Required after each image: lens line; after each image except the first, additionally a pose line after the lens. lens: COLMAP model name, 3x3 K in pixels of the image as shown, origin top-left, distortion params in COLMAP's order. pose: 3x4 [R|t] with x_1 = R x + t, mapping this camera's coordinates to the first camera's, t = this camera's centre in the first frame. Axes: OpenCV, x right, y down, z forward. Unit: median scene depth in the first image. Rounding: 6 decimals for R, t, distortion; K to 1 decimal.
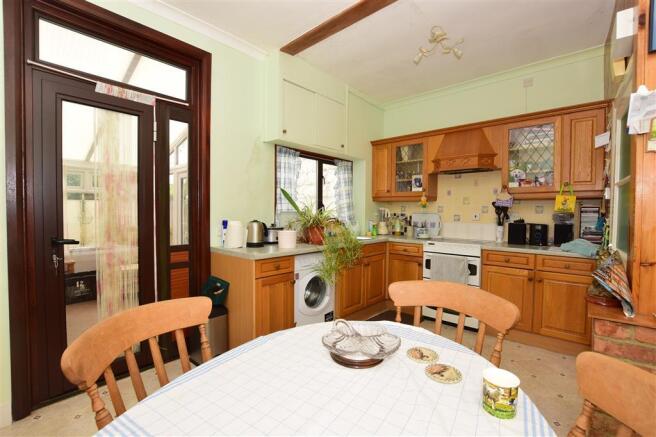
lens RADIAL K [[288.9, 0, 328.0], [0, 288.9, 218.5], [0, 0, 1]] dist [-0.037182, 0.006124]
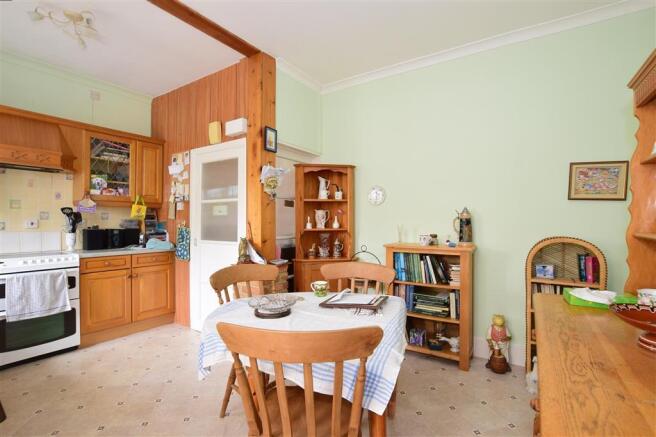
lens RADIAL K [[291.8, 0, 328.0], [0, 291.8, 218.5], [0, 0, 1]] dist [-0.030906, 0.000157]
pose [[-0.138154, 0.000960, 0.990410, -0.458967], [0.021178, 0.999774, 0.001986, -0.006475], [-0.990184, 0.021250, -0.138143, 0.294265]]
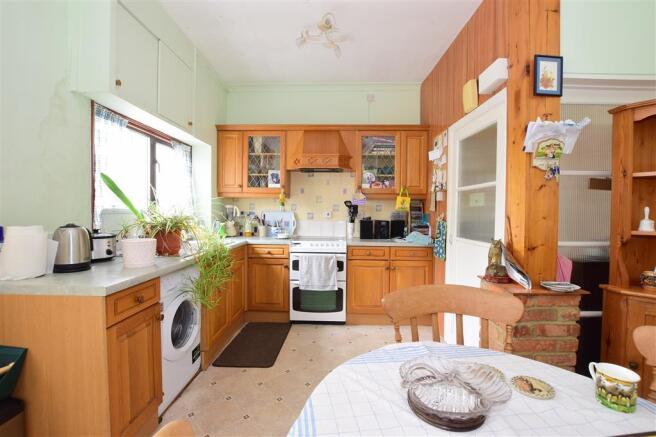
lens RADIAL K [[291.8, 0, 328.0], [0, 291.8, 218.5], [0, 0, 1]] dist [-0.030906, 0.000157]
pose [[0.764447, -0.015954, 0.644489, -0.191819], [0.011824, 0.999873, 0.010727, -0.004283], [-0.644578, -0.000580, 0.764538, 0.205450]]
